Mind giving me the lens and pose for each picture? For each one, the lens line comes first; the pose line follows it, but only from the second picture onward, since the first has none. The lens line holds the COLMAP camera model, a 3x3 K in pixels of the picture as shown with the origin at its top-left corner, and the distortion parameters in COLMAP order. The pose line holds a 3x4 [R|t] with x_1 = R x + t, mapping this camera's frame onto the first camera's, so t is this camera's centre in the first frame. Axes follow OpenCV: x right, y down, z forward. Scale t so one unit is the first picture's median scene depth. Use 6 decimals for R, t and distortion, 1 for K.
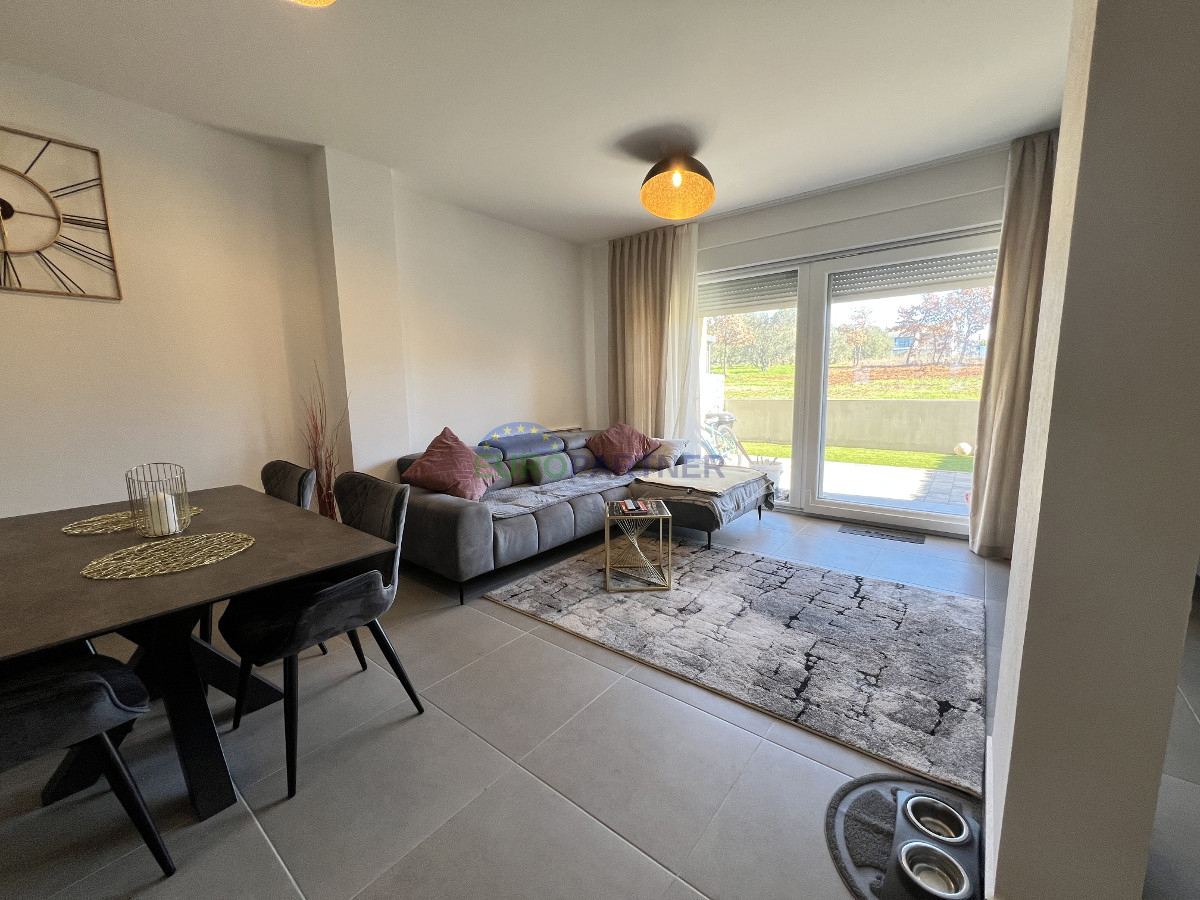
lens RADIAL K [[478.2, 0, 600.0], [0, 478.2, 450.0], [0, 0, 1]] dist [0.001303, 0.000009]
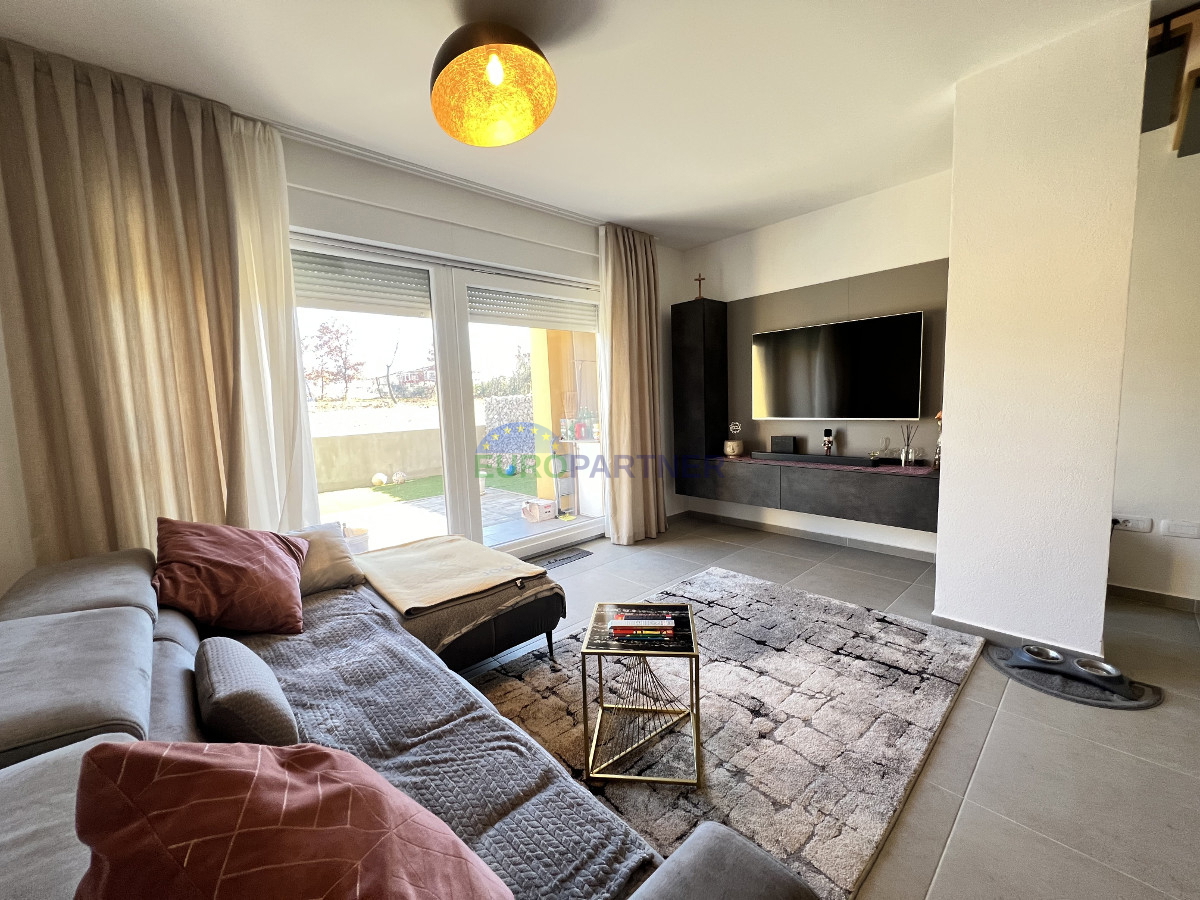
lens RADIAL K [[482.7, 0, 600.0], [0, 482.7, 450.0], [0, 0, 1]] dist [-0.001260, -0.000303]
pose [[0.150410, -0.092979, 0.984242, -0.414227], [0.171518, 0.982924, 0.066643, -0.114291], [-0.973632, 0.158791, 0.163789, 0.780381]]
